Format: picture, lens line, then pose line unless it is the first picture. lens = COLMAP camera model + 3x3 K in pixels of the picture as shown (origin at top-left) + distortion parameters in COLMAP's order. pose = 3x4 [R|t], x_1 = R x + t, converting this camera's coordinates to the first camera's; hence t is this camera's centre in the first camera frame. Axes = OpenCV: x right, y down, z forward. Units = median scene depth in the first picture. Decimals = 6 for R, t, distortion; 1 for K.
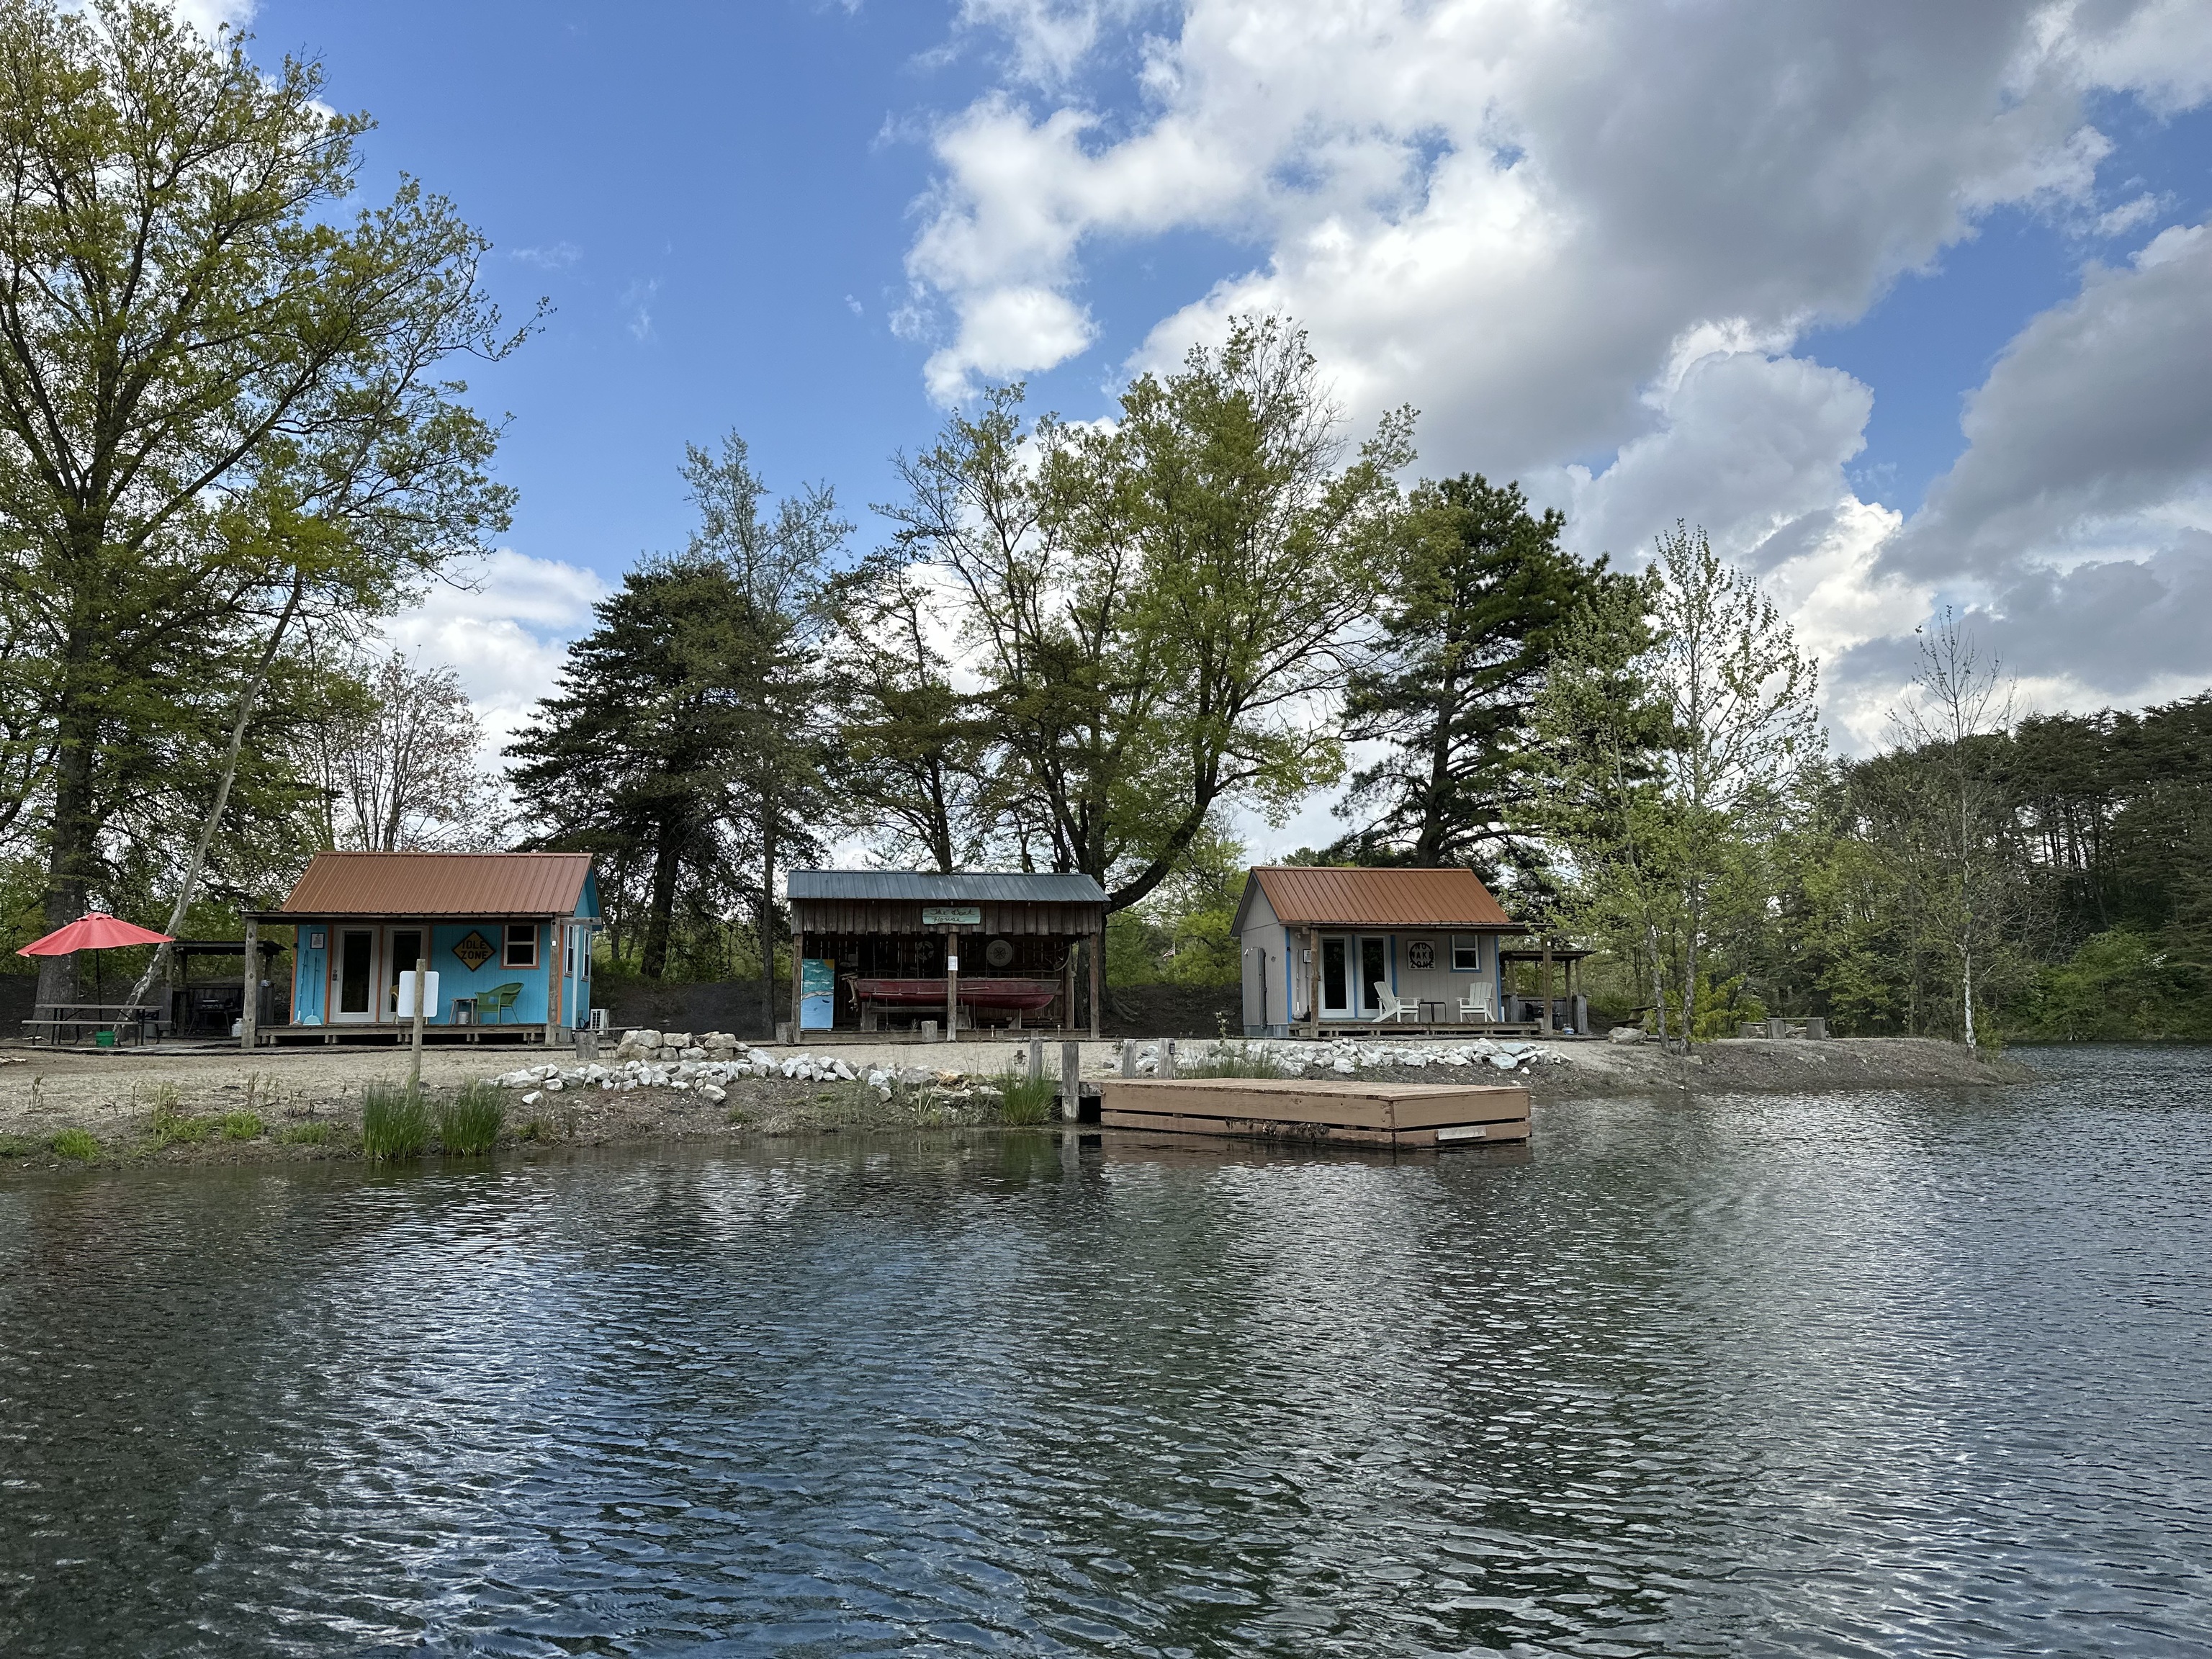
lens RADIAL K [[1527.4, 0, 1104.1], [0, 1527.4, 839.4], [0, 0, 1]] dist [0.145412, -0.230168]
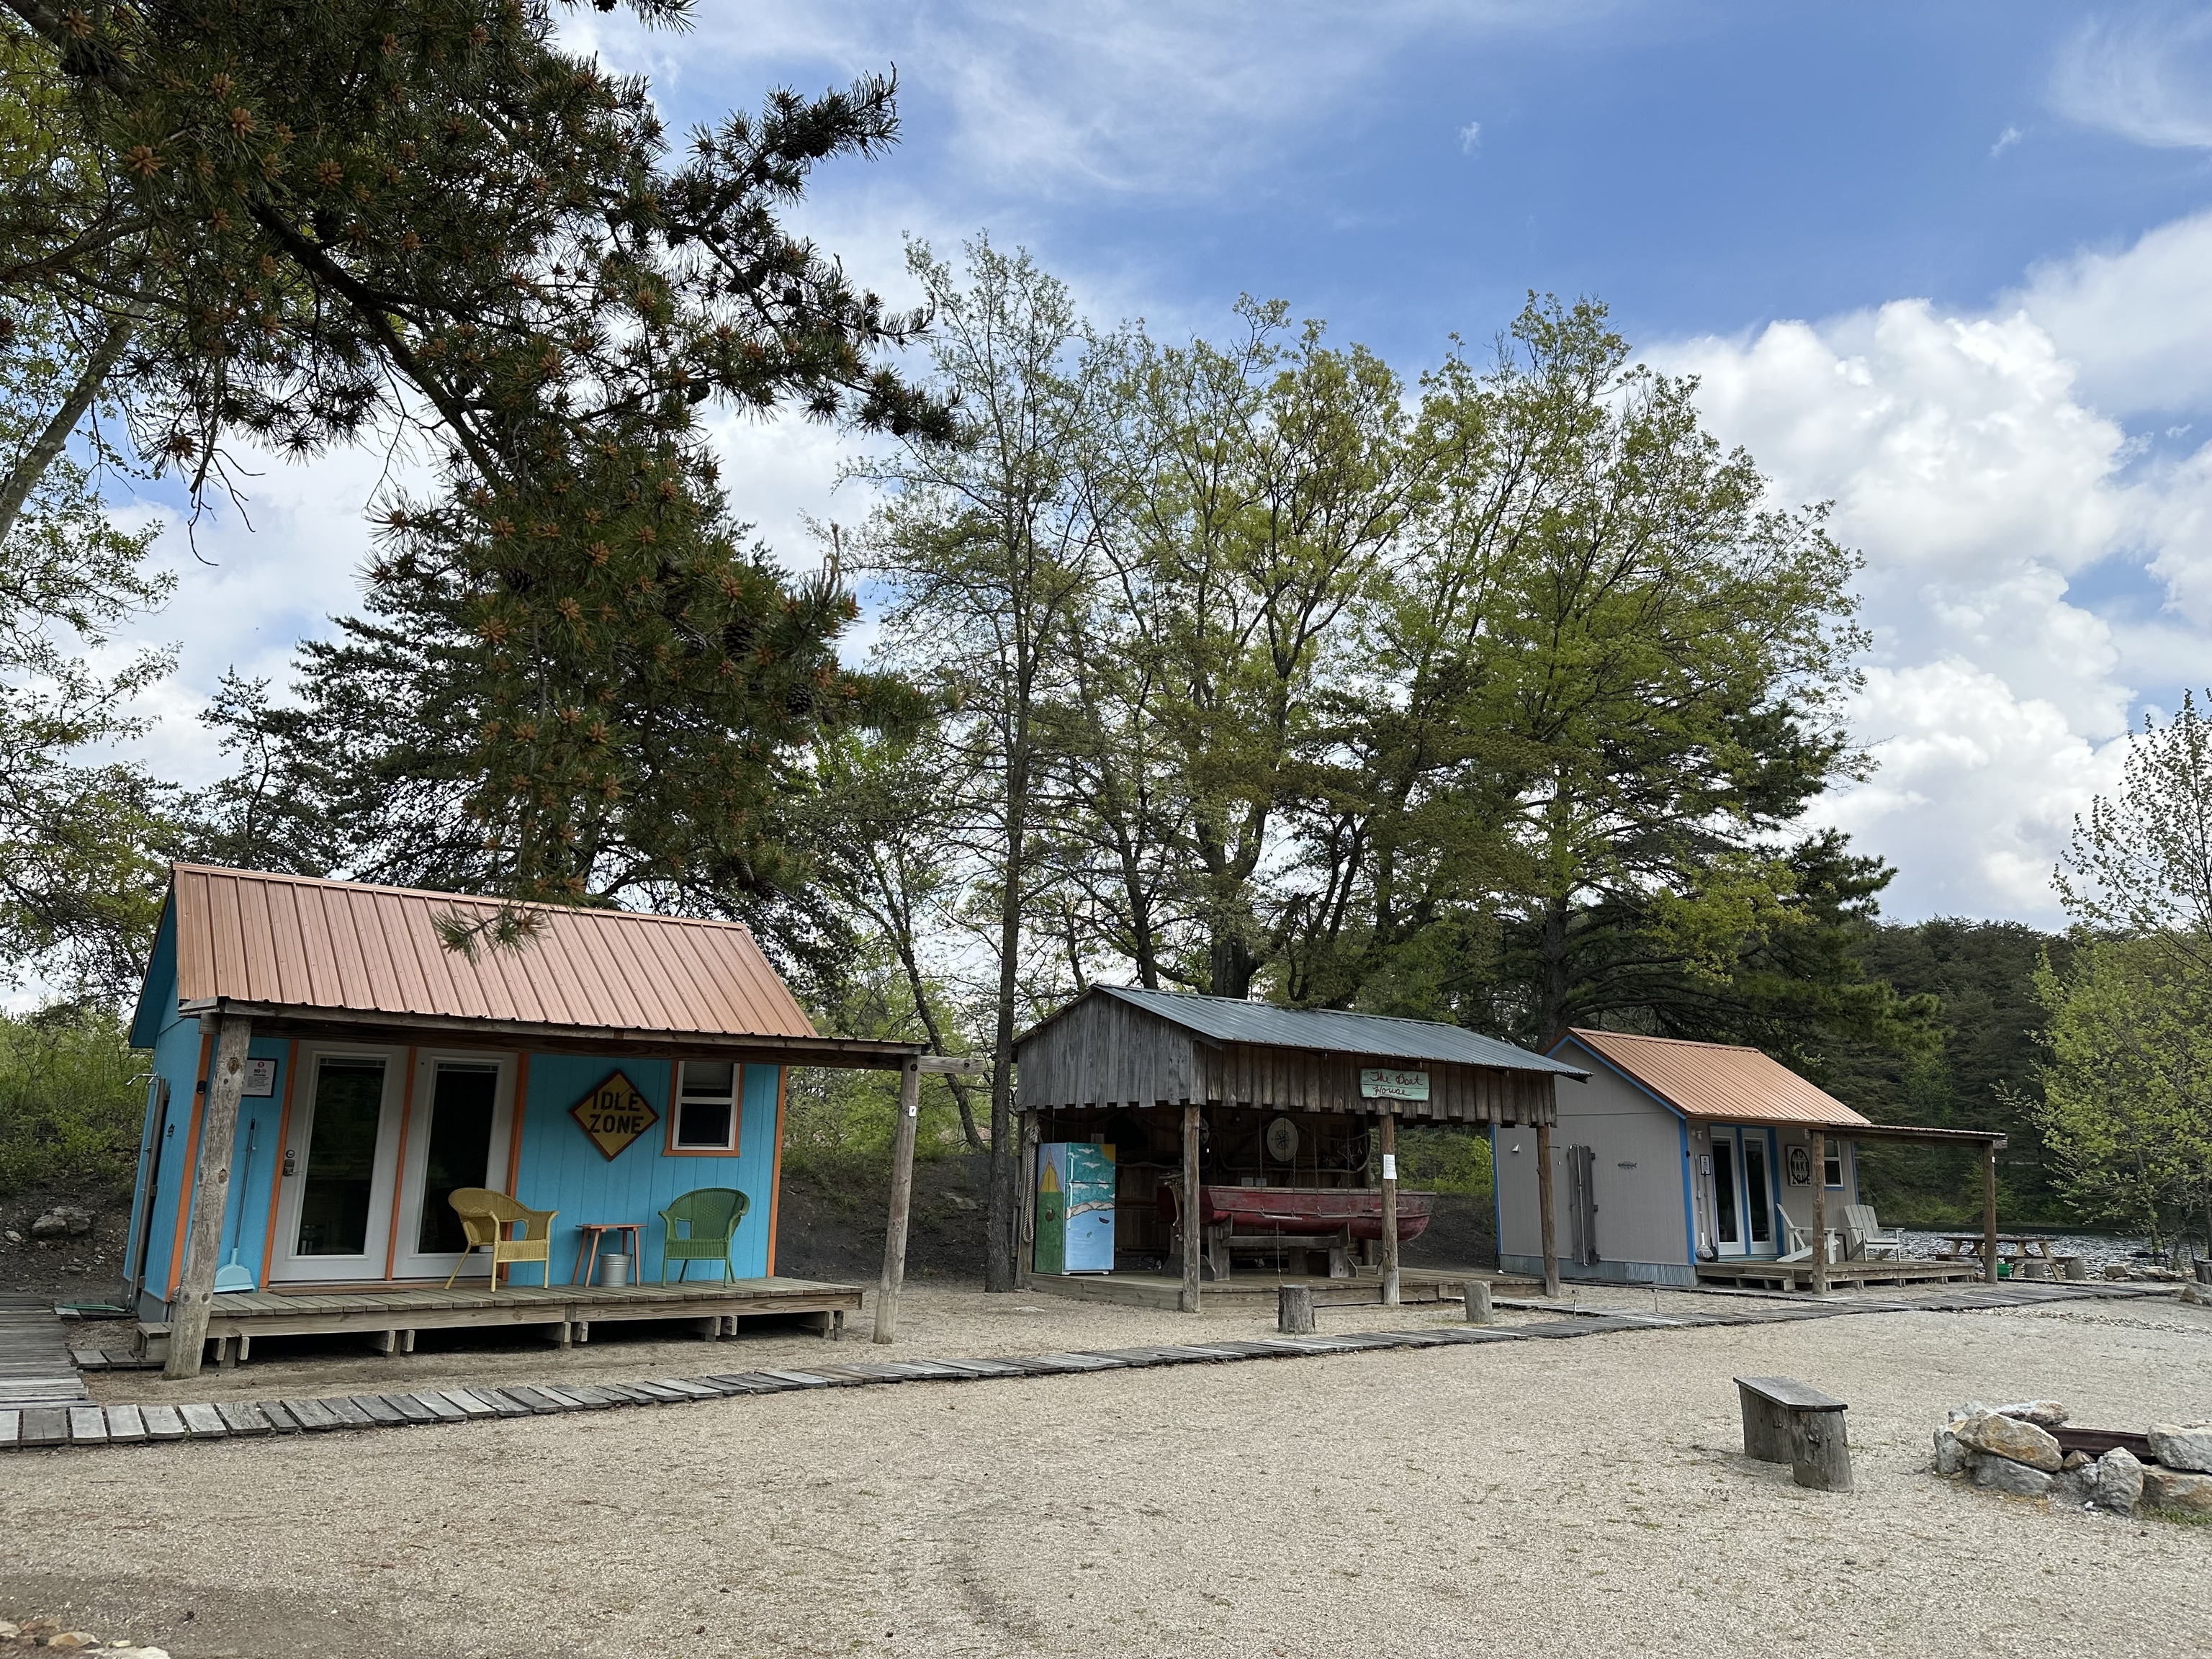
lens RADIAL K [[1527.4, 0, 1104.1], [0, 1527.4, 839.4], [0, 0, 1]] dist [0.145412, -0.230168]
pose [[0.896632, 0.115576, 0.427426, -0.439243], [-0.075852, 0.991156, -0.108891, 0.027308], [-0.436231, 0.065214, 0.897468, 0.475022]]
